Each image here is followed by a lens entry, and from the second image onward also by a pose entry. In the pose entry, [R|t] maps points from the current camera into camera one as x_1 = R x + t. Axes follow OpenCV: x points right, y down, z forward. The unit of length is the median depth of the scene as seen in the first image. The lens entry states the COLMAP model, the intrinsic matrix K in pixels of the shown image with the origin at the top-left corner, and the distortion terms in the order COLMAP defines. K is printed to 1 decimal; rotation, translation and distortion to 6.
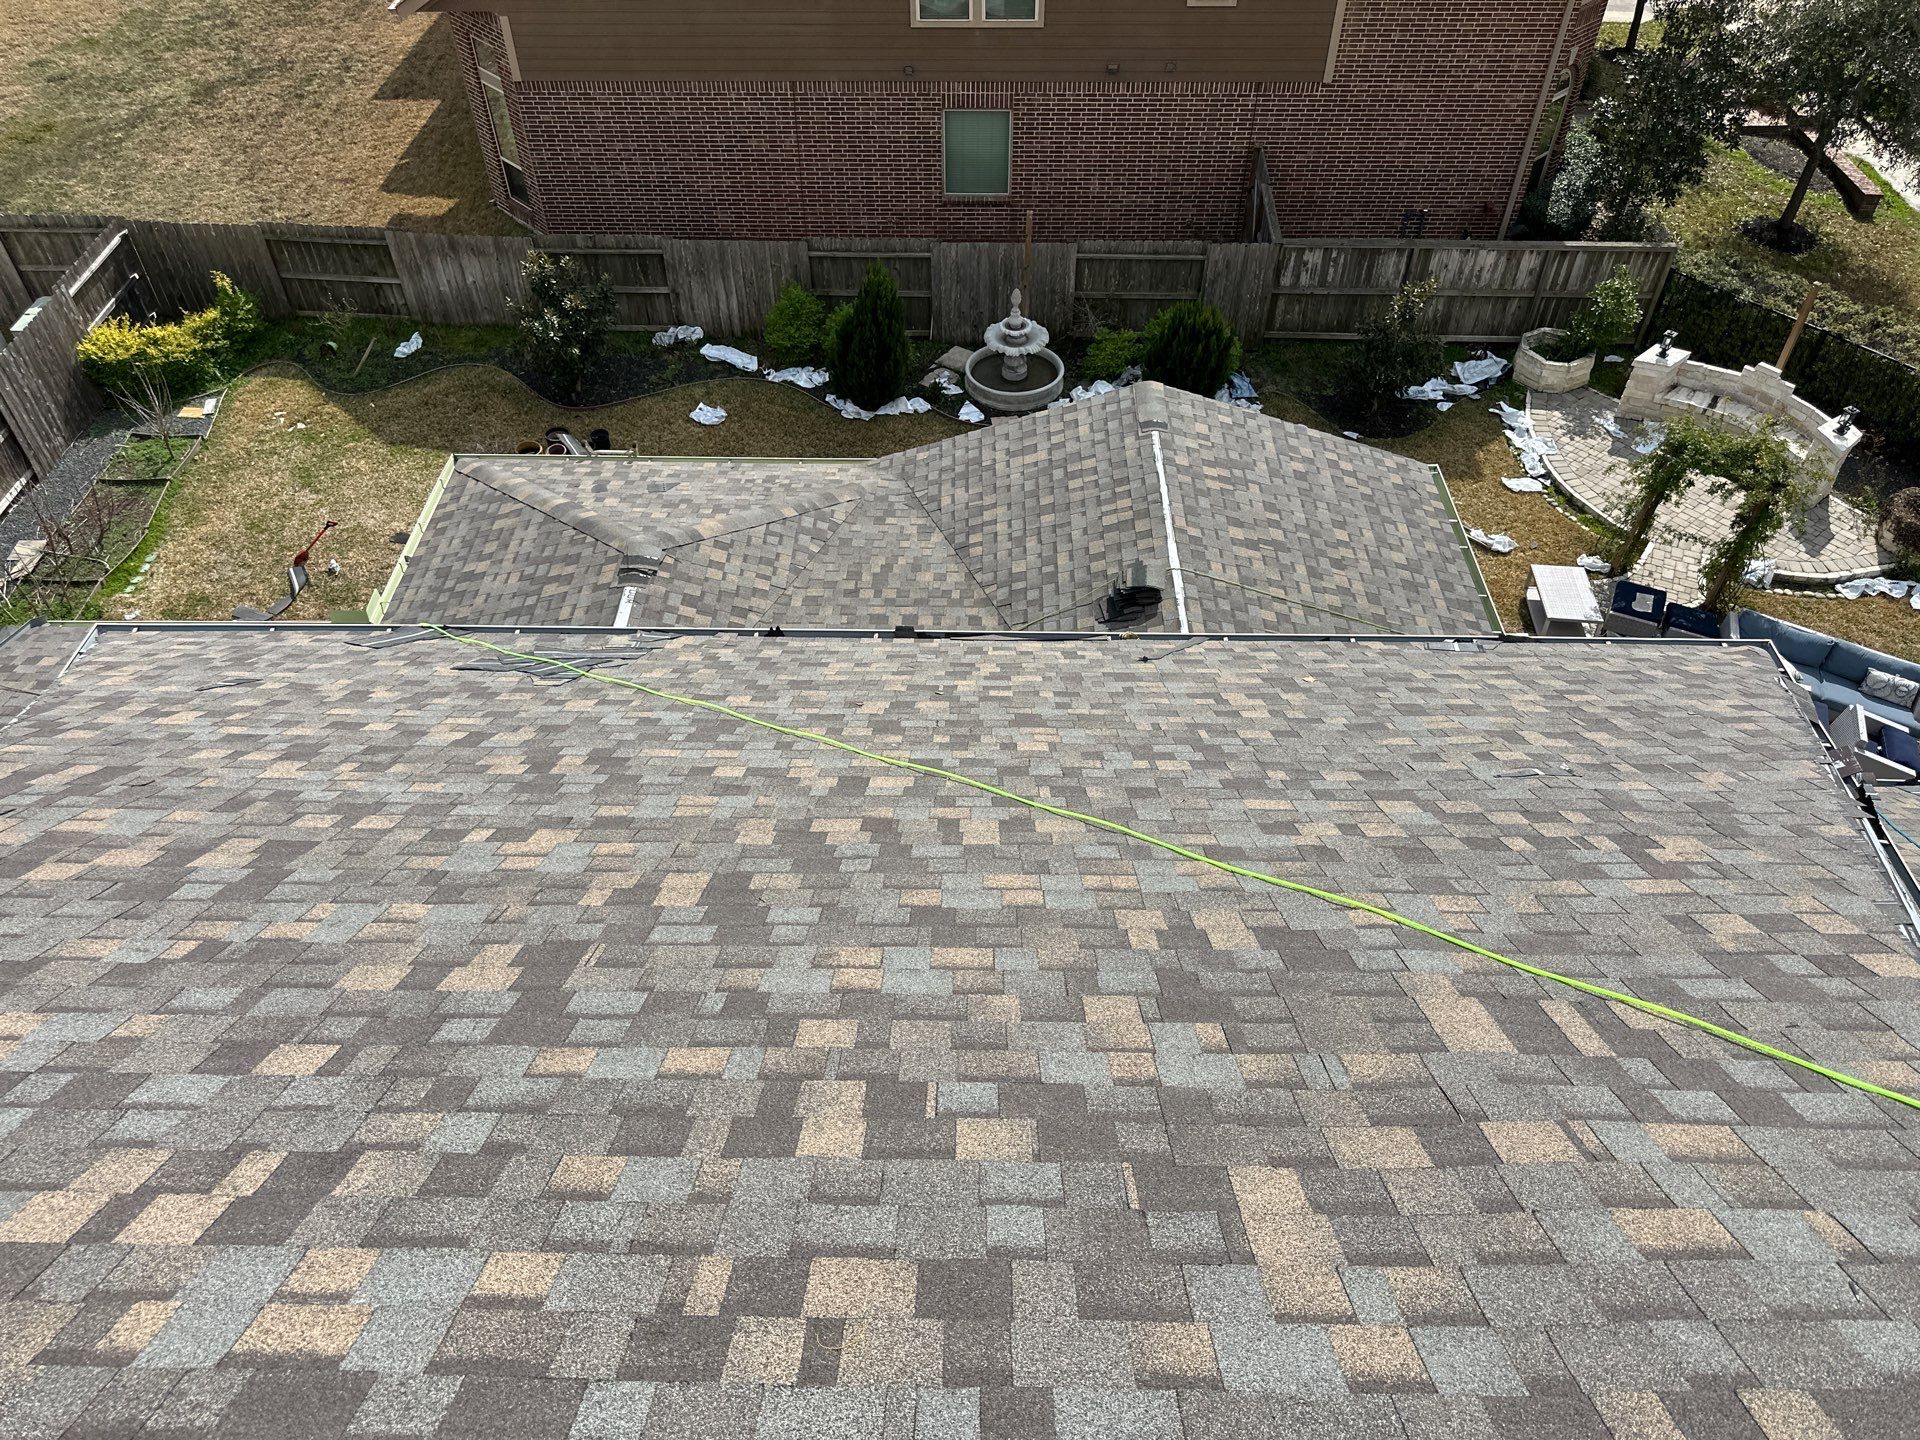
lens RADIAL K [[1367.8, 0, 977.0], [0, 1367.8, 753.1], [0, 0, 1]] dist [0.005634, -0.010245]
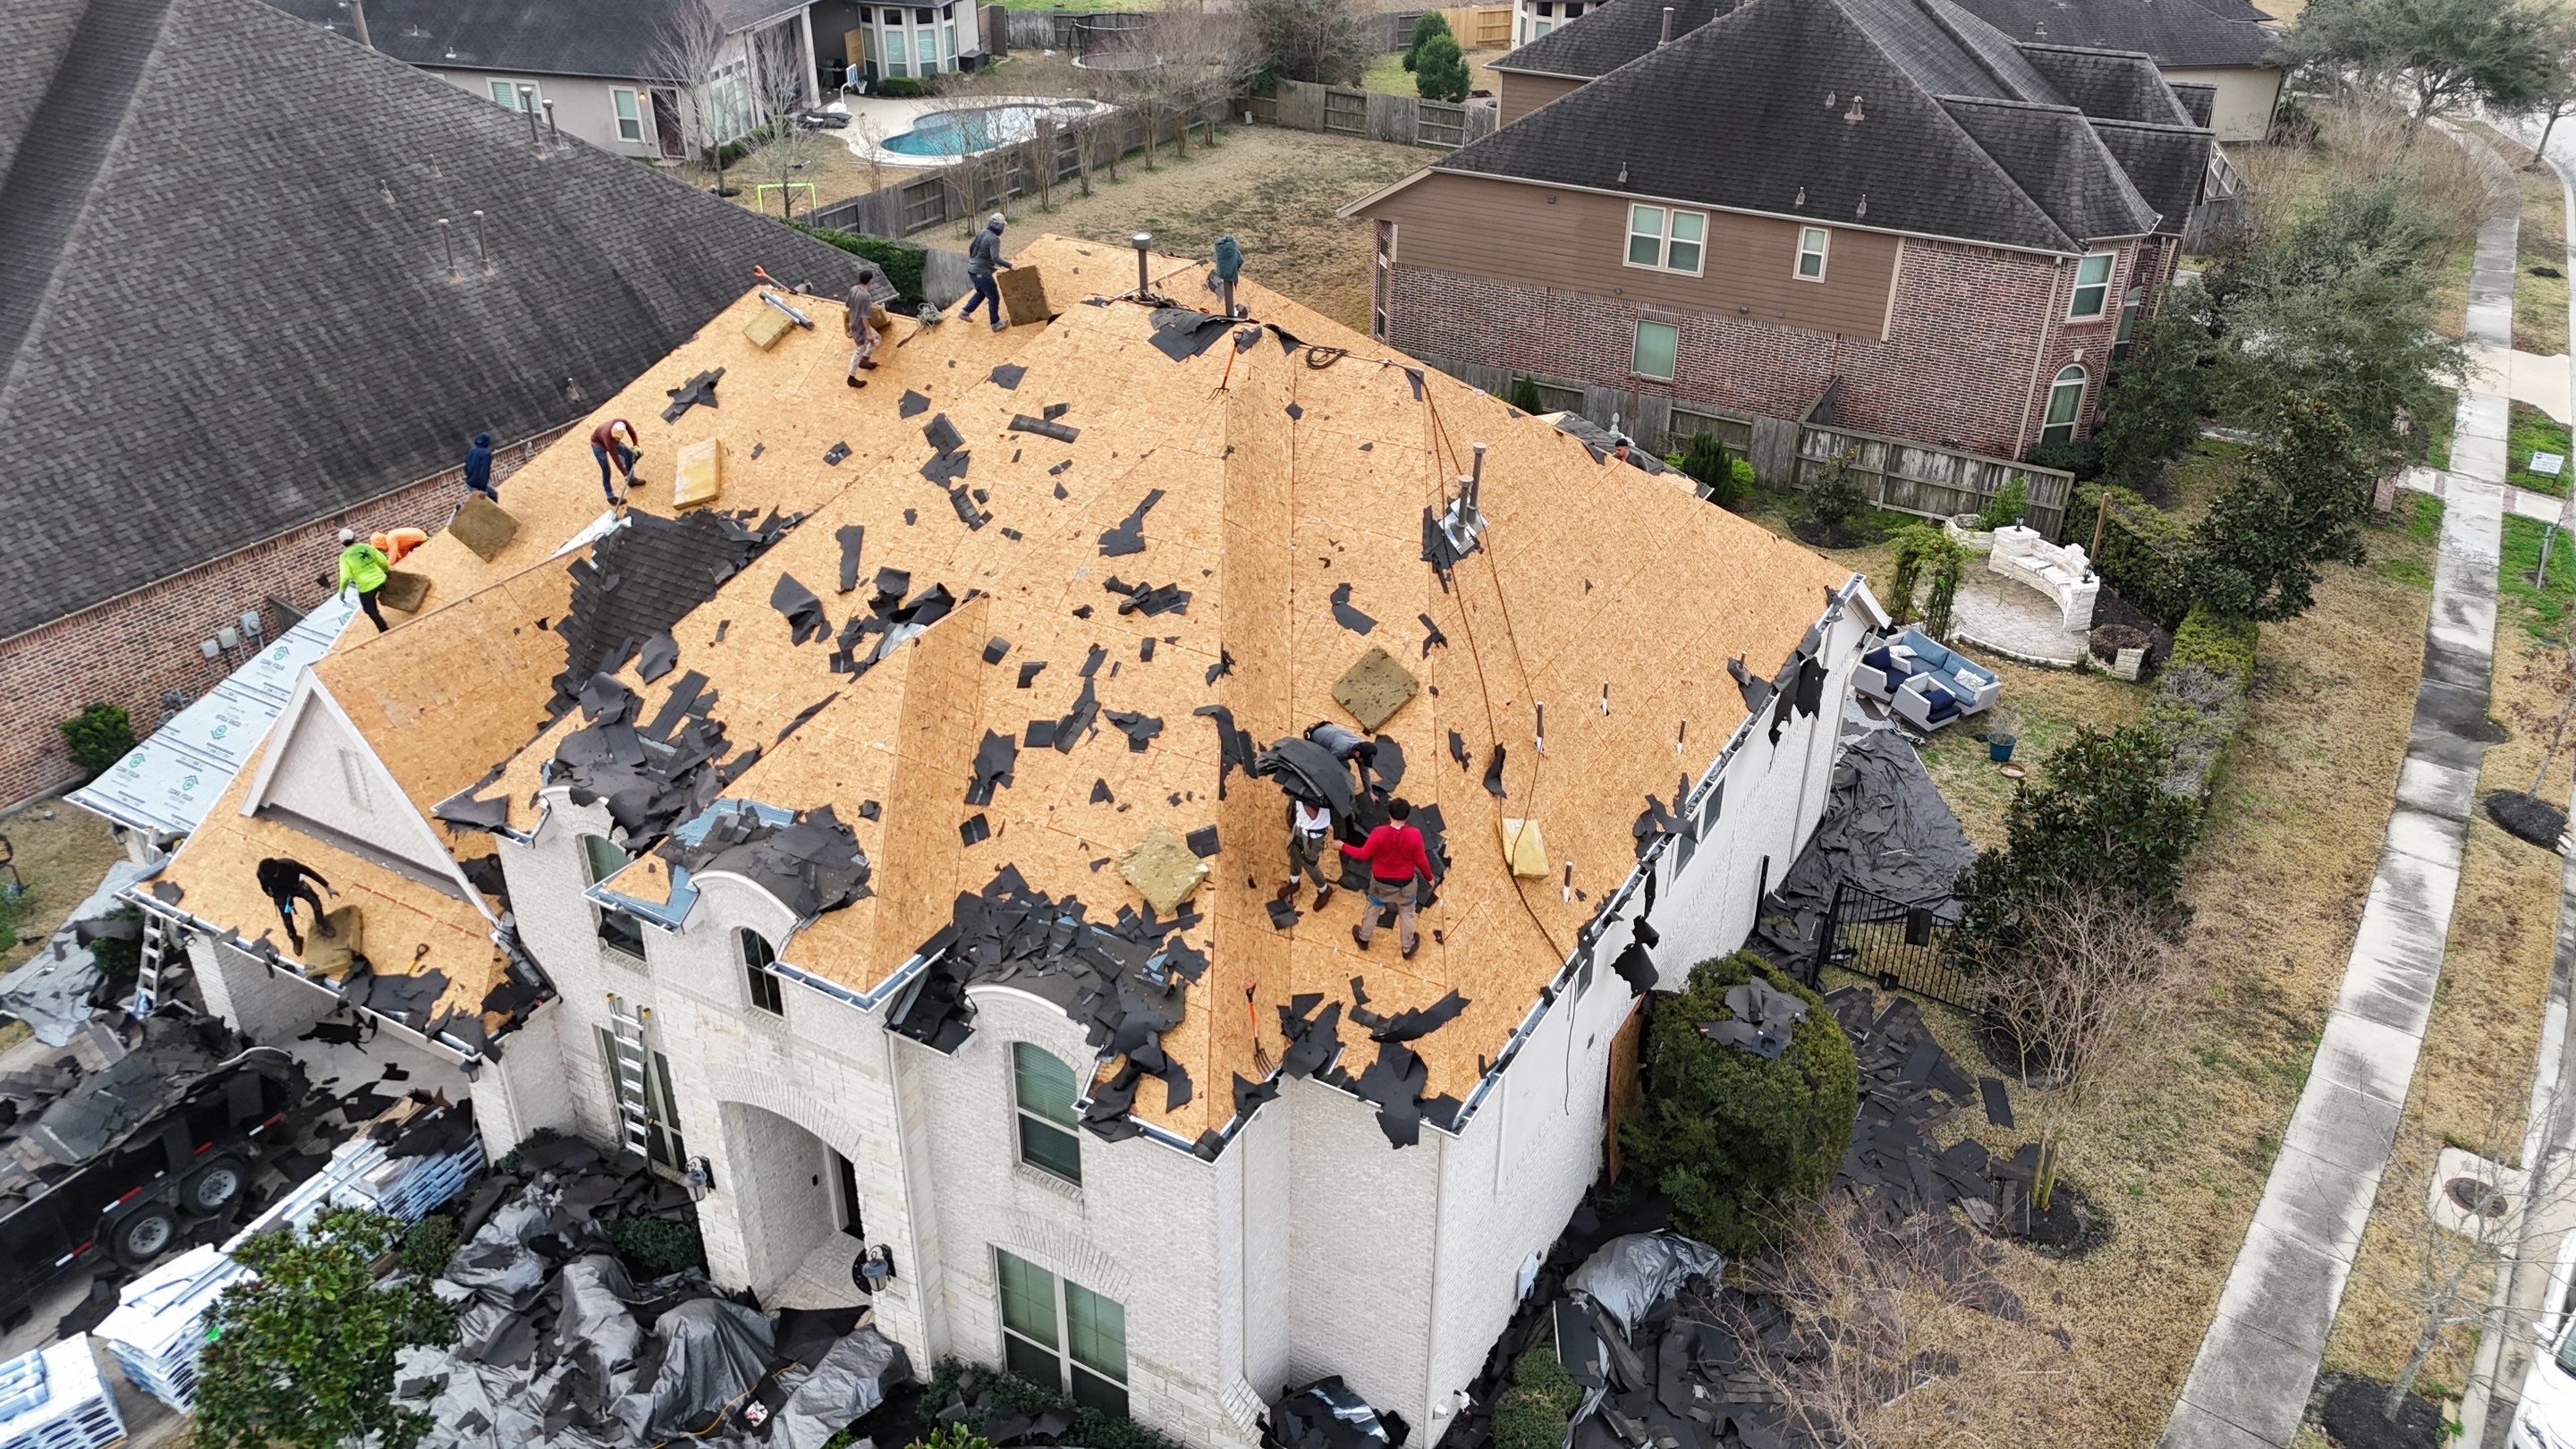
lens RADIAL K [[1895.9, 0, 1288.0], [0, 1895.9, 724.5], [0, 0, 1]] dist [0.068767, -0.047803]
pose [[0.876446, 0.248450, -0.412451, 0.667678], [-0.353658, 0.913465, -0.201266, 0.551422], [0.326755, 0.322265, 0.888469, -0.945744]]
